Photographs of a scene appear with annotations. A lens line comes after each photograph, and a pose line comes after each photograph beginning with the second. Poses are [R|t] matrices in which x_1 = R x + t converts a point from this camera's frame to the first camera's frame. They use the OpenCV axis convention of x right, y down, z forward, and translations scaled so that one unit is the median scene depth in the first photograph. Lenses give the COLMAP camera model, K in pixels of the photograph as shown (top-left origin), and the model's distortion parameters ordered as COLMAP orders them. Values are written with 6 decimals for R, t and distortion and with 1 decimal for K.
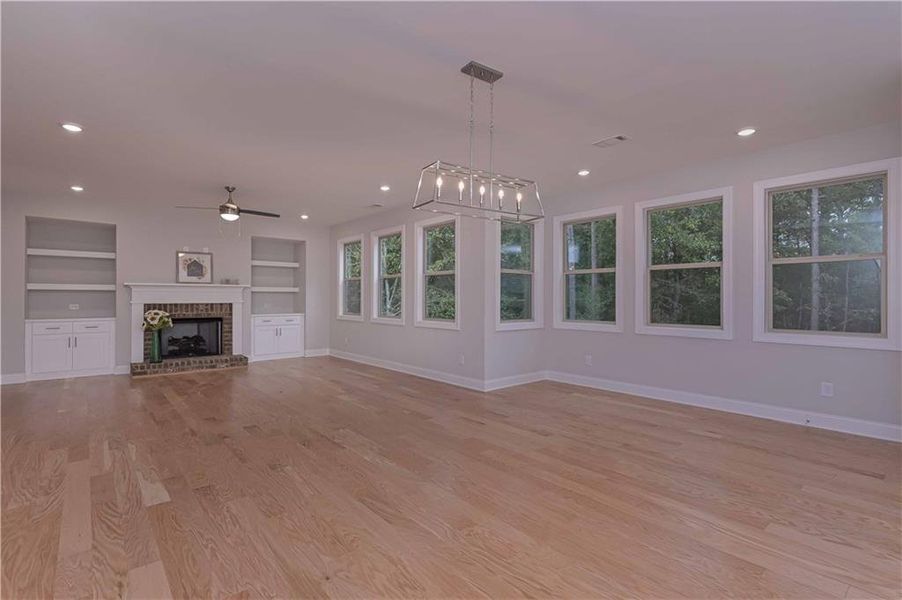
lens RADIAL K [[421.7, 0, 443.7], [0, 421.7, 298.5], [0, 0, 1]] dist [-0.009524, 0.001644]
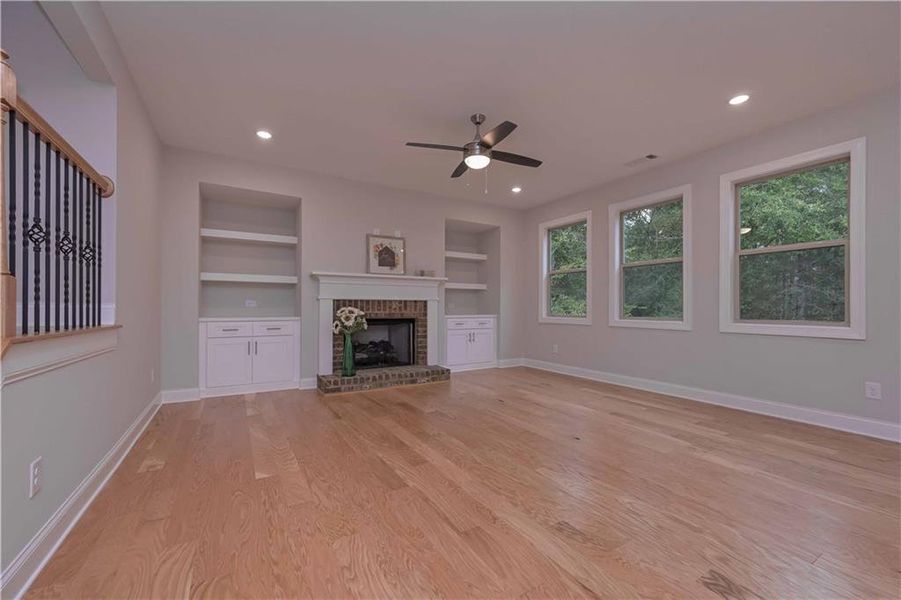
lens RADIAL K [[370.2, 0, 457.2], [0, 370.2, 305.1], [0, 0, 1]] dist [-0.000141, 0.000226]
pose [[0.988885, 0.000992, -0.148679, -0.383940], [-0.002139, 0.999969, -0.007552, 0.027773], [0.148667, 0.007786, 0.988857, 0.354114]]
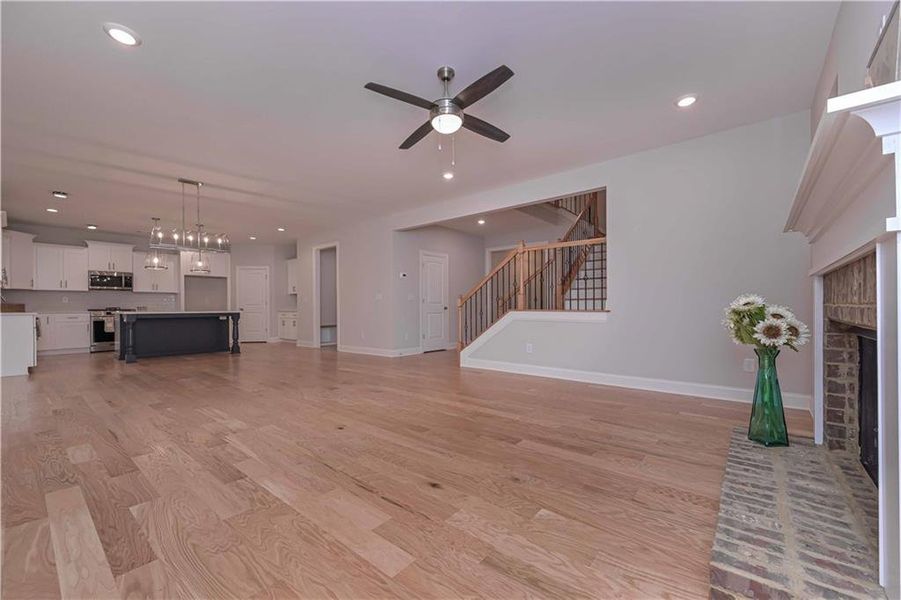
lens RADIAL K [[363.2, 0, 456.8], [0, 363.2, 304.7], [0, 0, 1]] dist [0.001492, 0.000530]
pose [[-0.983133, 0.002790, -0.182870, -0.366602], [0.003852, 0.999978, -0.005455, 0.036119], [0.182850, -0.006067, -0.983122, 1.237732]]
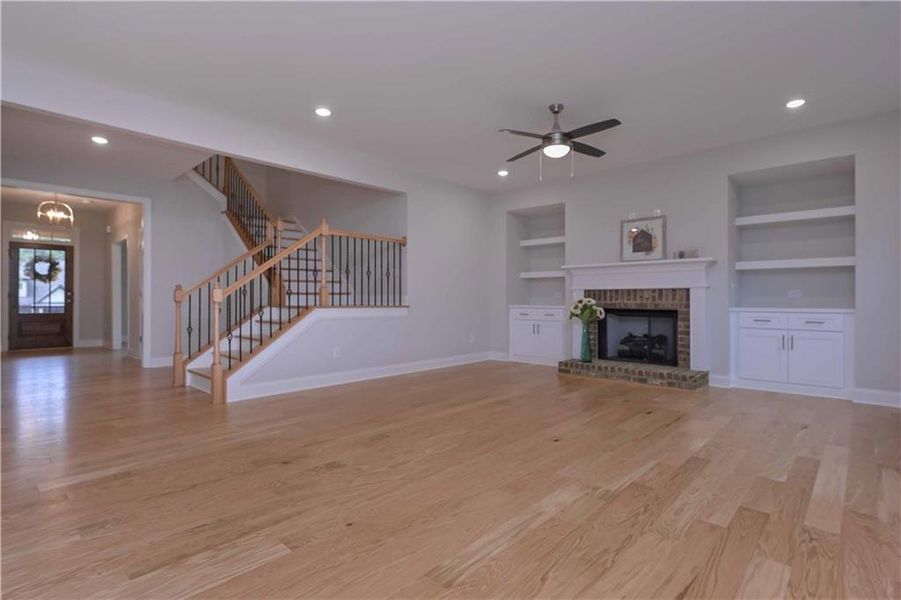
lens RADIAL K [[446.1, 0, 455.6], [0, 446.1, 299.8], [0, 0, 1]] dist [-0.001754, 0.000547]
pose [[0.126608, 0.004014, -0.991945, 0.136202], [-0.000312, 0.999992, 0.004006, 0.029038], [0.991953, -0.000197, 0.126608, 0.633732]]
